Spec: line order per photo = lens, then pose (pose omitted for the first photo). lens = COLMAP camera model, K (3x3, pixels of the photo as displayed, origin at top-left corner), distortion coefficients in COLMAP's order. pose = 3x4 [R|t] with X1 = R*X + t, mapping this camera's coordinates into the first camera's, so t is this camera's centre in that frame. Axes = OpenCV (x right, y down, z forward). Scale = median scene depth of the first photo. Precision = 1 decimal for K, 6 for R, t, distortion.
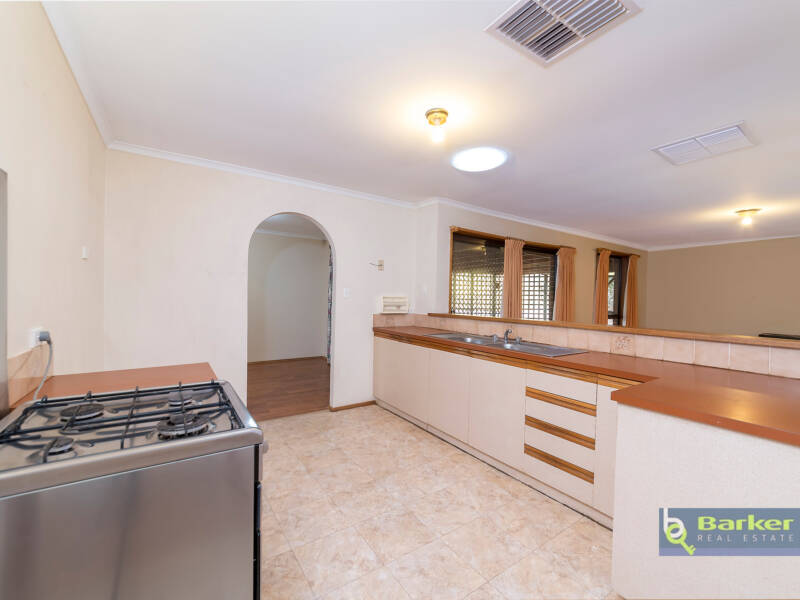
lens RADIAL K [[340.3, 0, 401.7], [0, 340.3, 300.4], [0, 0, 1]] dist [0.001001, -0.000030]
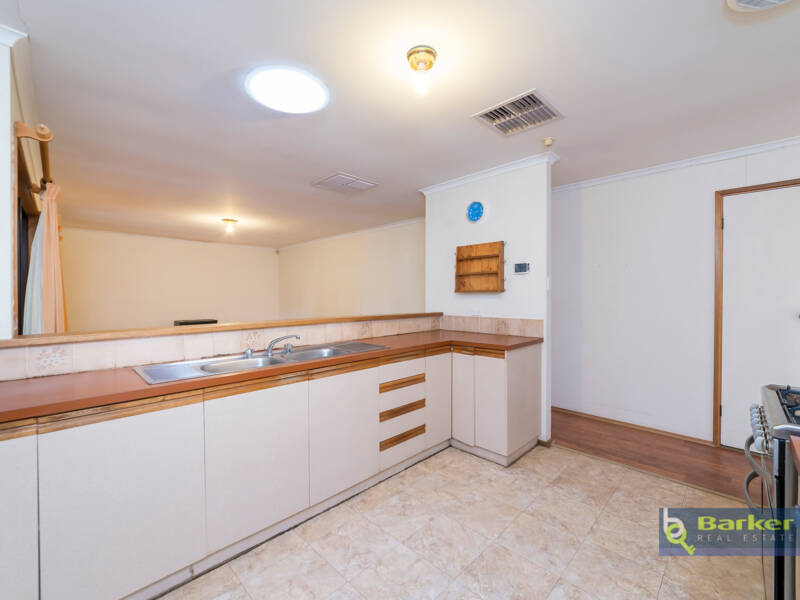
lens RADIAL K [[347.9, 0, 403.7], [0, 347.9, 297.5], [0, 0, 1]] dist [-0.011741, -0.000271]
pose [[-0.197321, -0.025564, 0.980005, -0.635319], [0.011446, 0.999532, 0.028378, -0.023791], [-0.980272, 0.016817, -0.196936, 1.152876]]
